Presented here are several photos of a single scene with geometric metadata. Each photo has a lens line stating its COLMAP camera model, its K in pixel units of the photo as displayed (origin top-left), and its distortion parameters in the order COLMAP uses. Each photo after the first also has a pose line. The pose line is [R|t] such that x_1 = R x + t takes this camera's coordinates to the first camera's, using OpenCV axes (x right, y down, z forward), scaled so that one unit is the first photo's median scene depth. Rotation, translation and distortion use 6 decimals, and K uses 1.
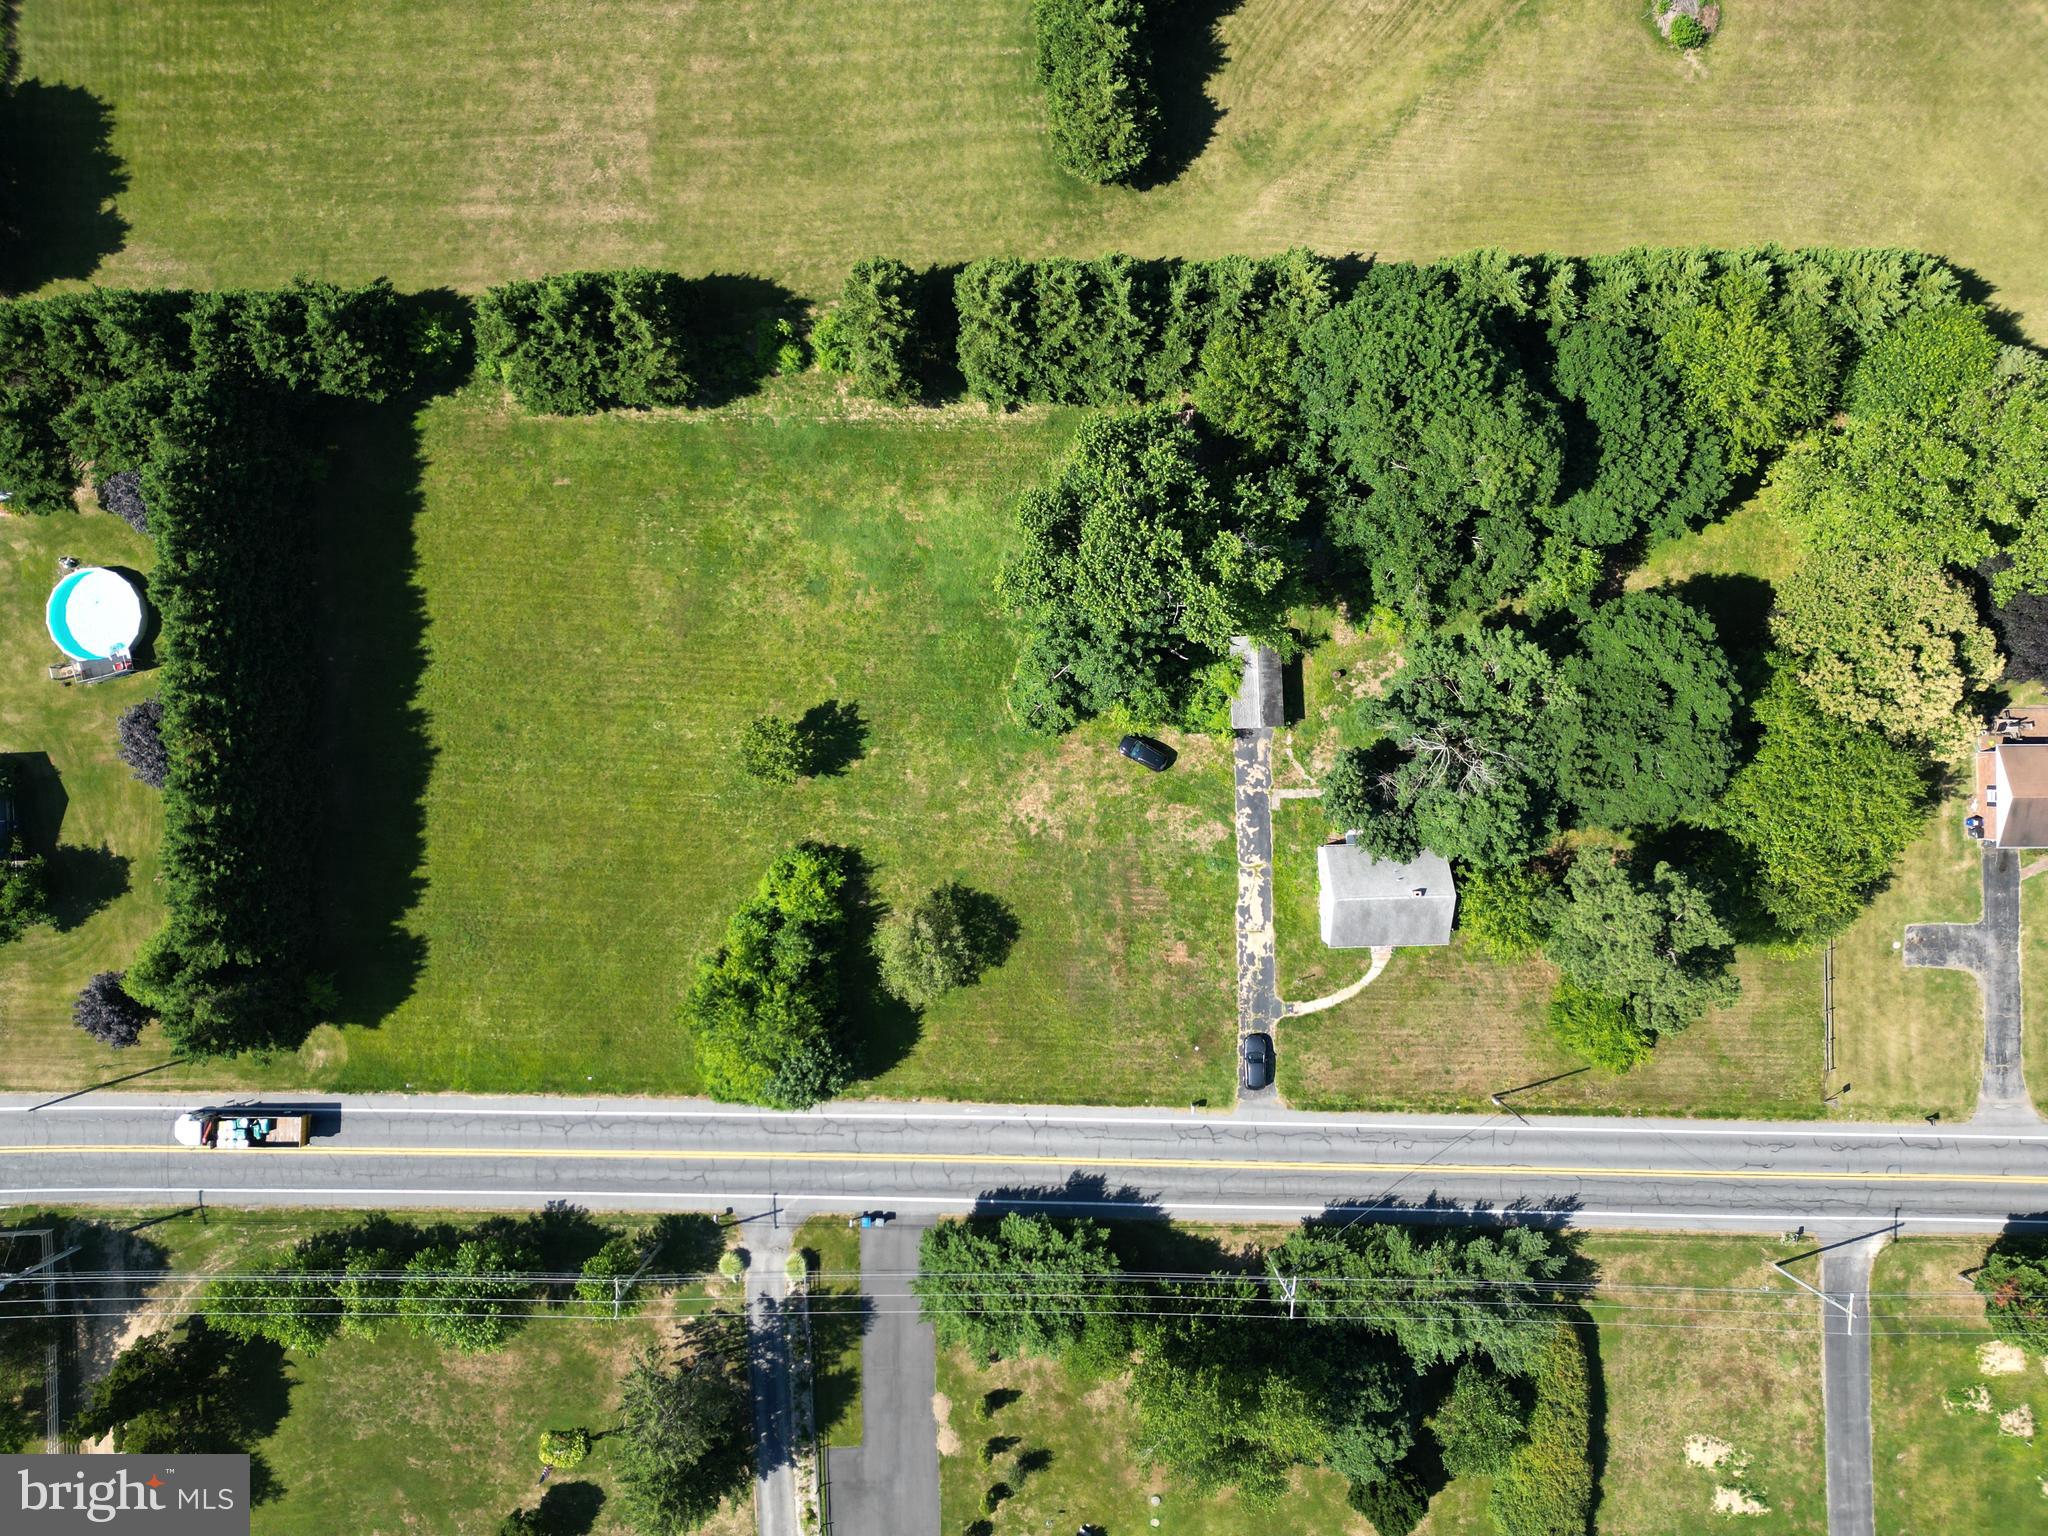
lens RADIAL K [[1413.9, 0, 1024.0], [0, 1413.9, 768.0], [0, 0, 1]] dist [0.092150, -0.090815]
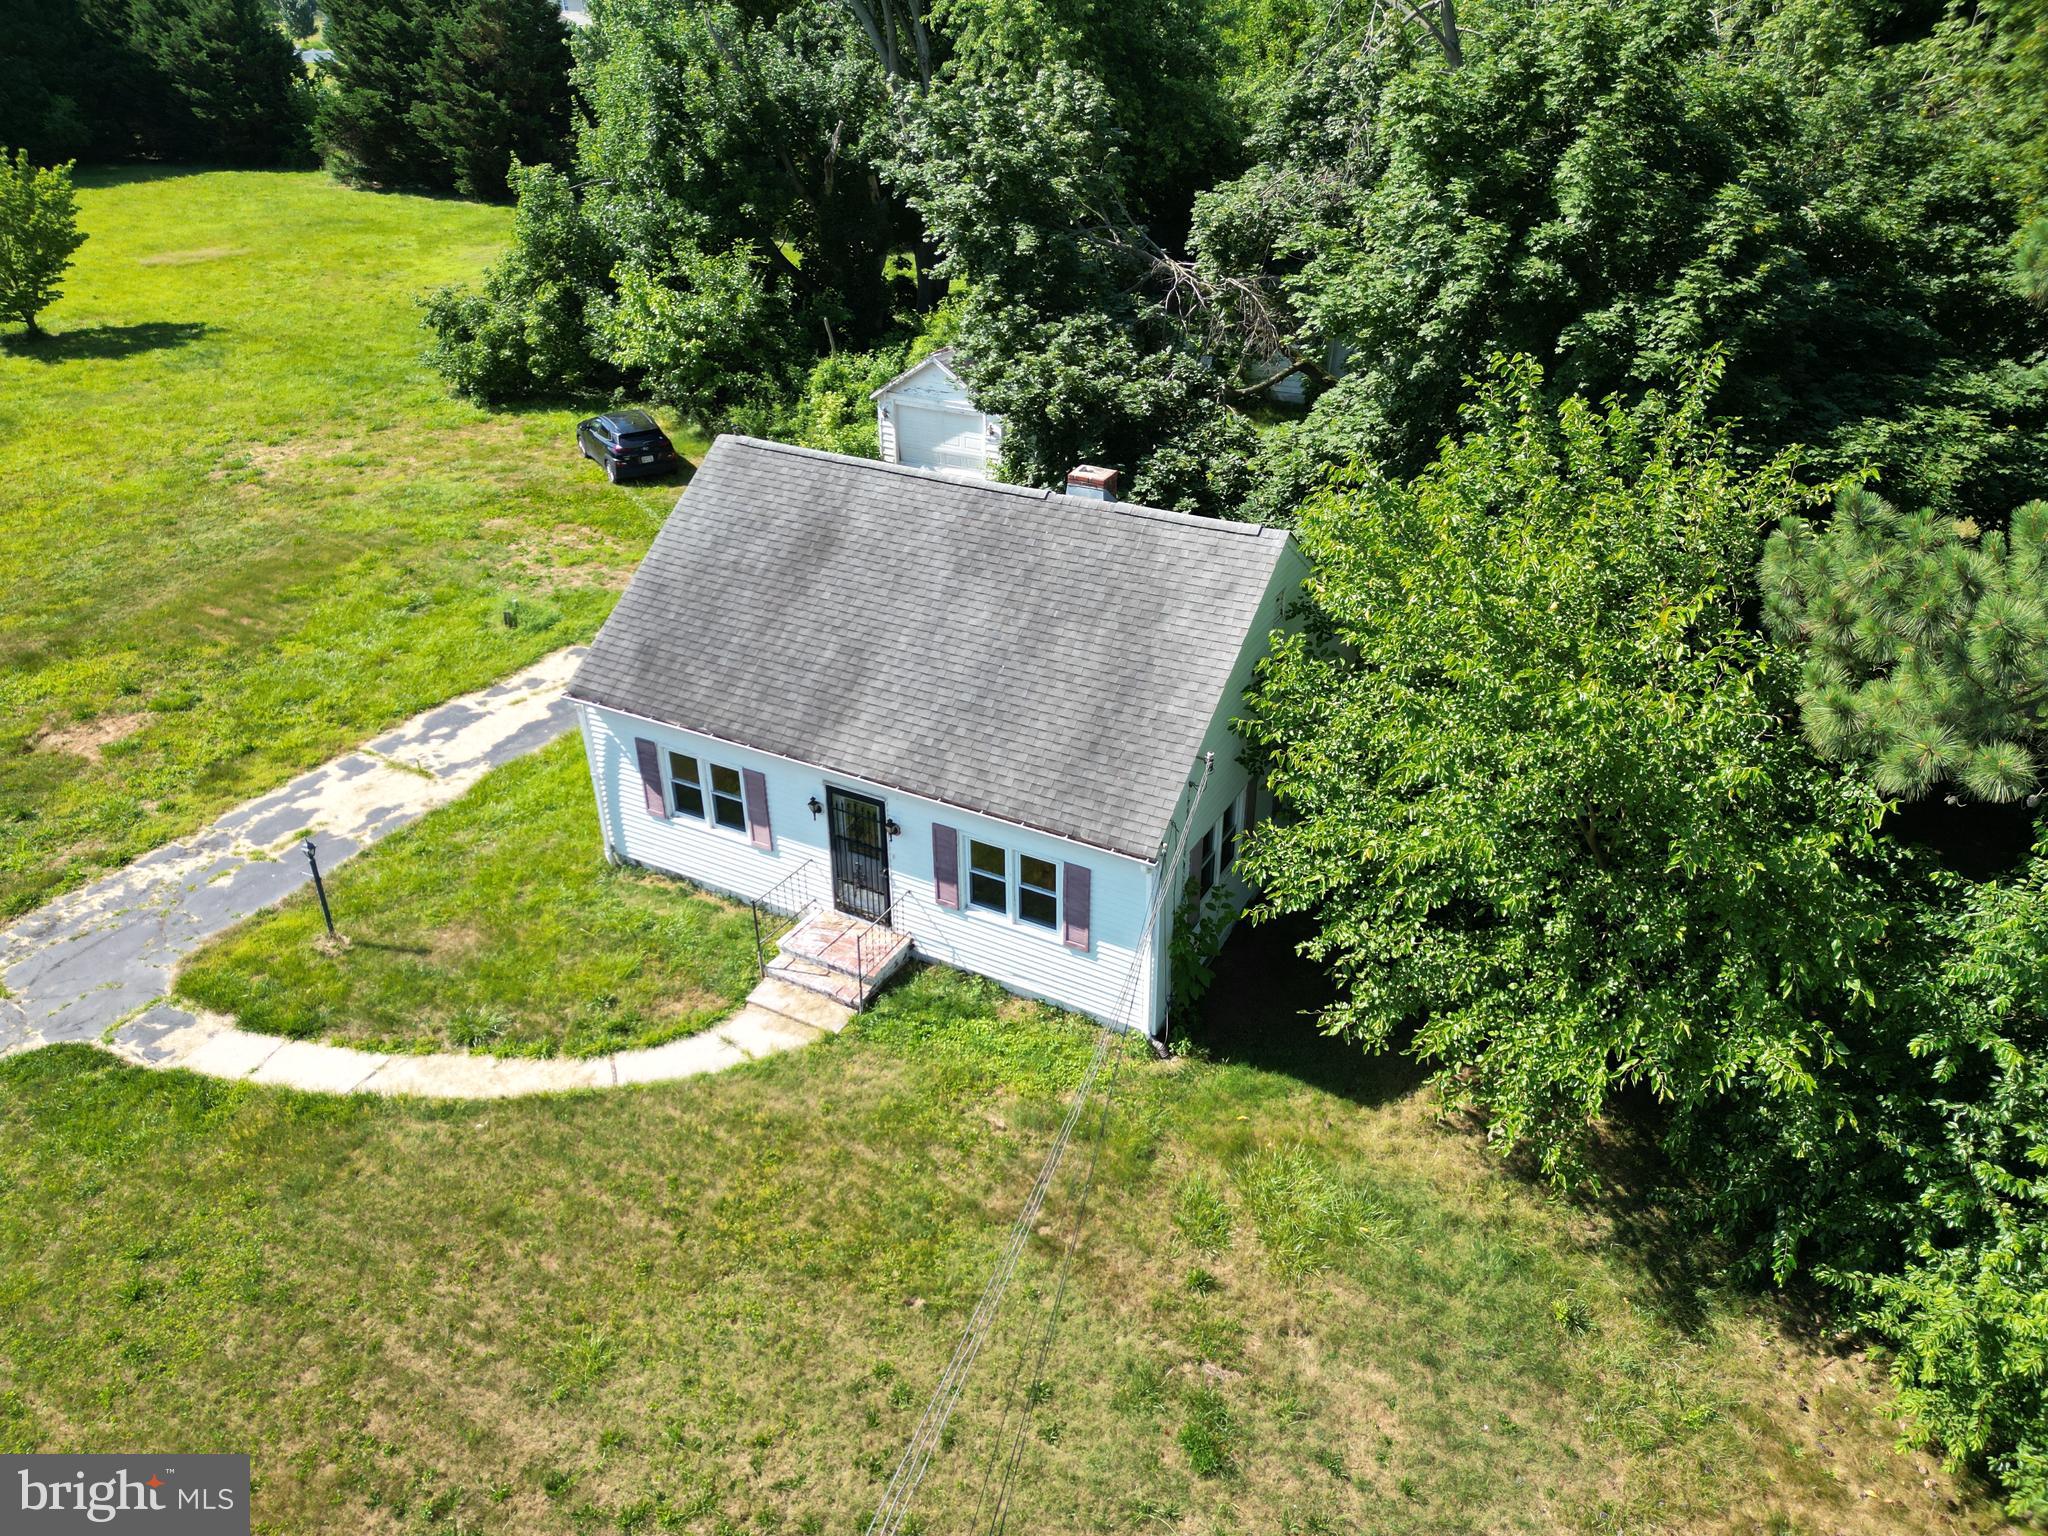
lens RADIAL K [[1413.9, 0, 1024.0], [0, 1413.9, 768.0], [0, 0, 1]] dist [0.092150, -0.090815]
pose [[0.858889, 0.275692, -0.431628, 0.336058], [-0.511817, 0.431132, -0.743080, 0.228517], [-0.018773, 0.859138, 0.511399, 0.887203]]
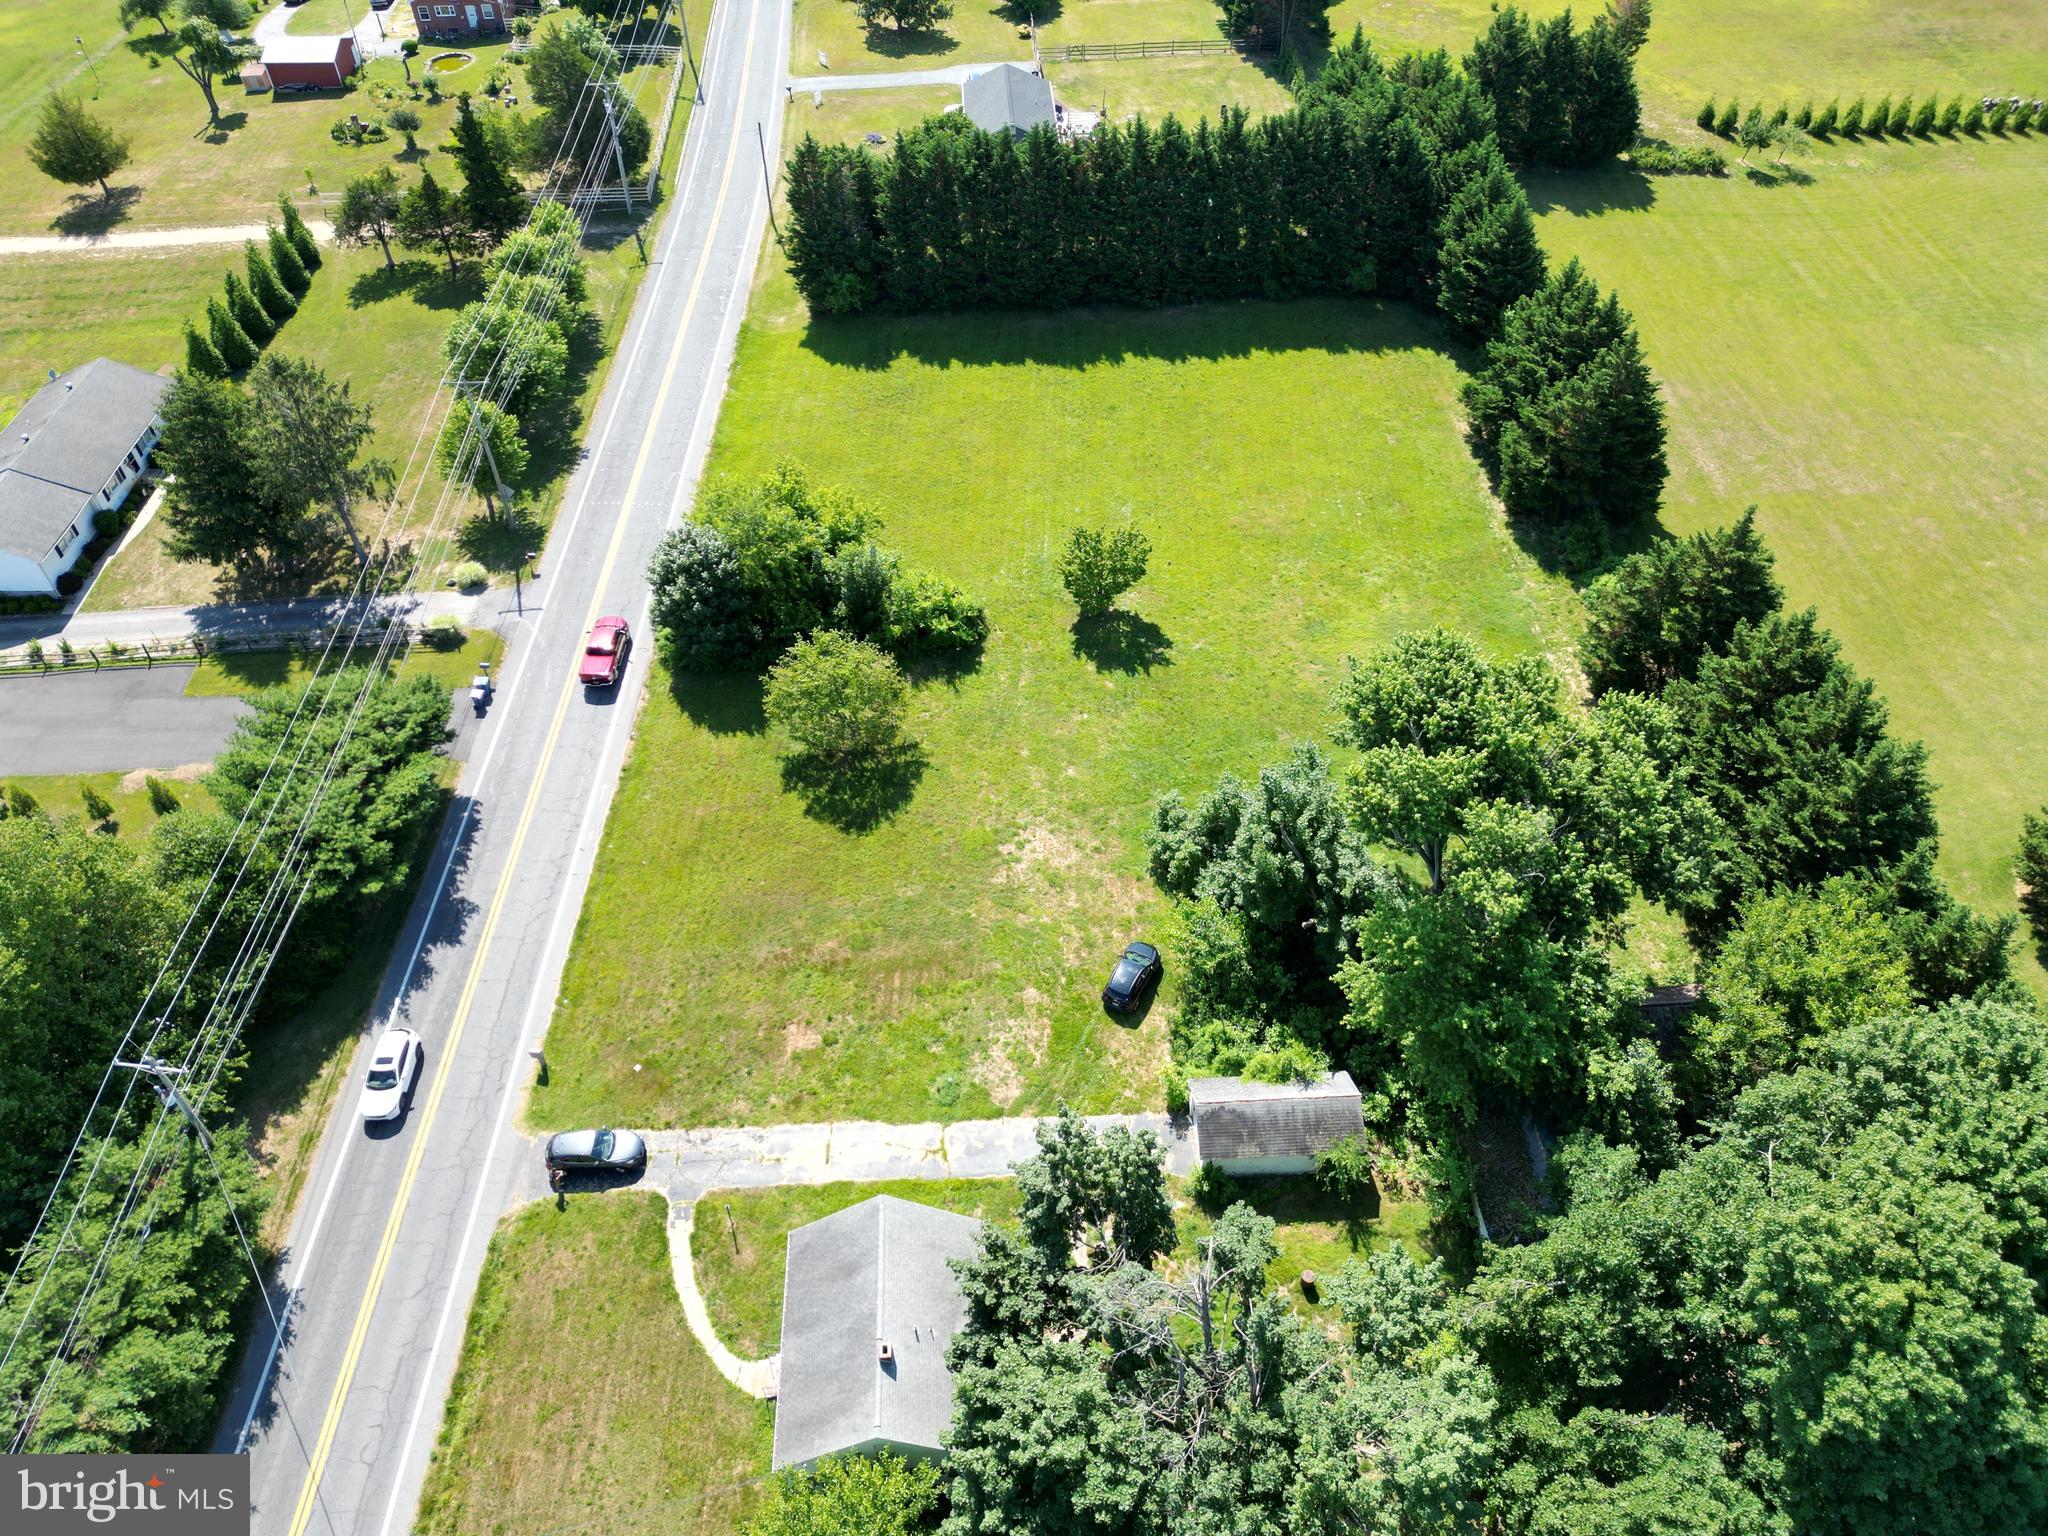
lens RADIAL K [[1413.9, 0, 1024.0], [0, 1413.9, 768.0], [0, 0, 1]] dist [0.092150, -0.090815]
pose [[0.018493, 0.735499, -0.677273, 0.435467], [-0.999759, 0.021638, -0.003800, 0.036485], [0.011860, 0.677180, 0.735722, 0.481308]]
